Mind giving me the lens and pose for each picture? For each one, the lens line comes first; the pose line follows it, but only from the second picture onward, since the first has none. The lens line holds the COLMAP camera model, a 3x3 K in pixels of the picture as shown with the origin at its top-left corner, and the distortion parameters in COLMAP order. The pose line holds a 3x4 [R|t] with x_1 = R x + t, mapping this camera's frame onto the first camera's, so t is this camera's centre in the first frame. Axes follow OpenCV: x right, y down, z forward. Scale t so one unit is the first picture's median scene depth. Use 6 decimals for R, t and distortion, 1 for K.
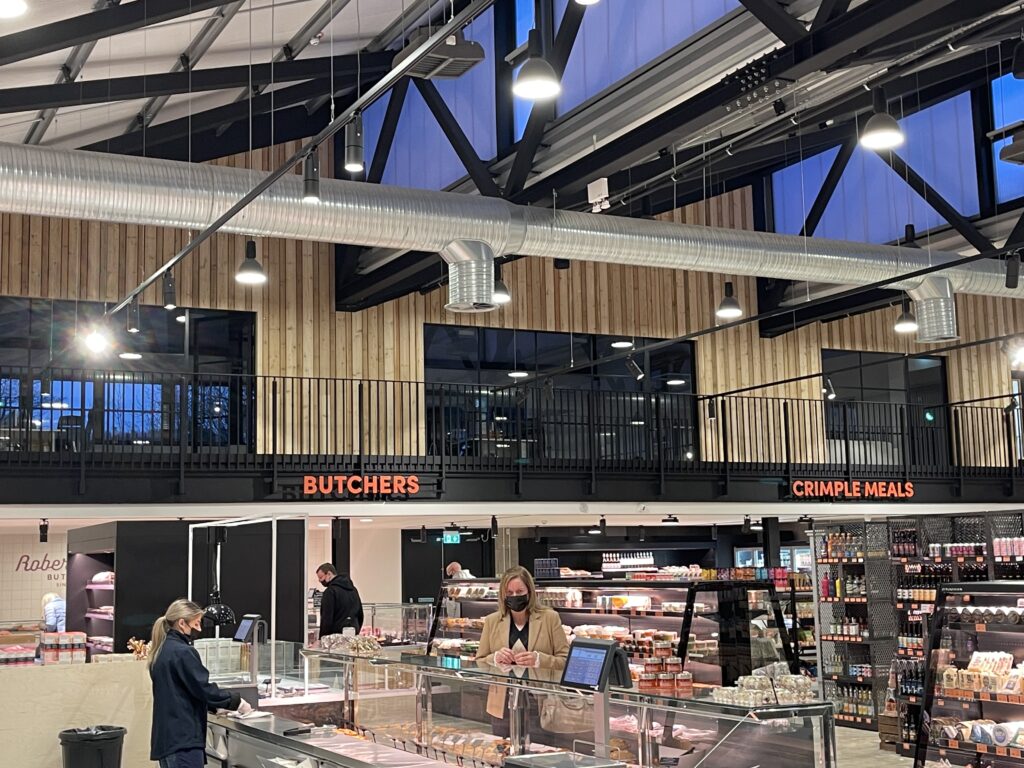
lens RADIAL K [[1359.1, 0, 512.0], [0, 1359.1, 384.0], [0, 0, 1]] dist [0.004580, -0.013274]
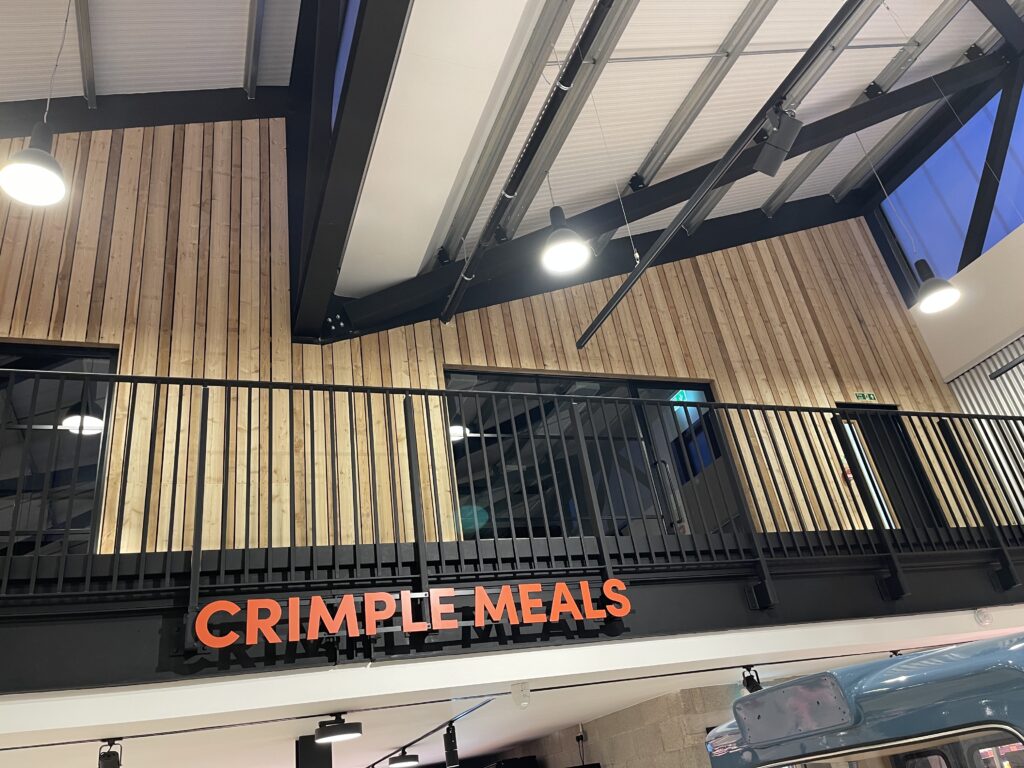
lens RADIAL K [[751.5, 0, 512.0], [0, 751.5, 384.0], [0, 0, 1]] dist [0.008196, 0.002738]
pose [[0.982801, -0.173491, -0.063264, 0.288889], [0.141425, 0.927418, -0.346258, 0.091857], [0.118745, 0.331356, 0.936004, 0.782146]]
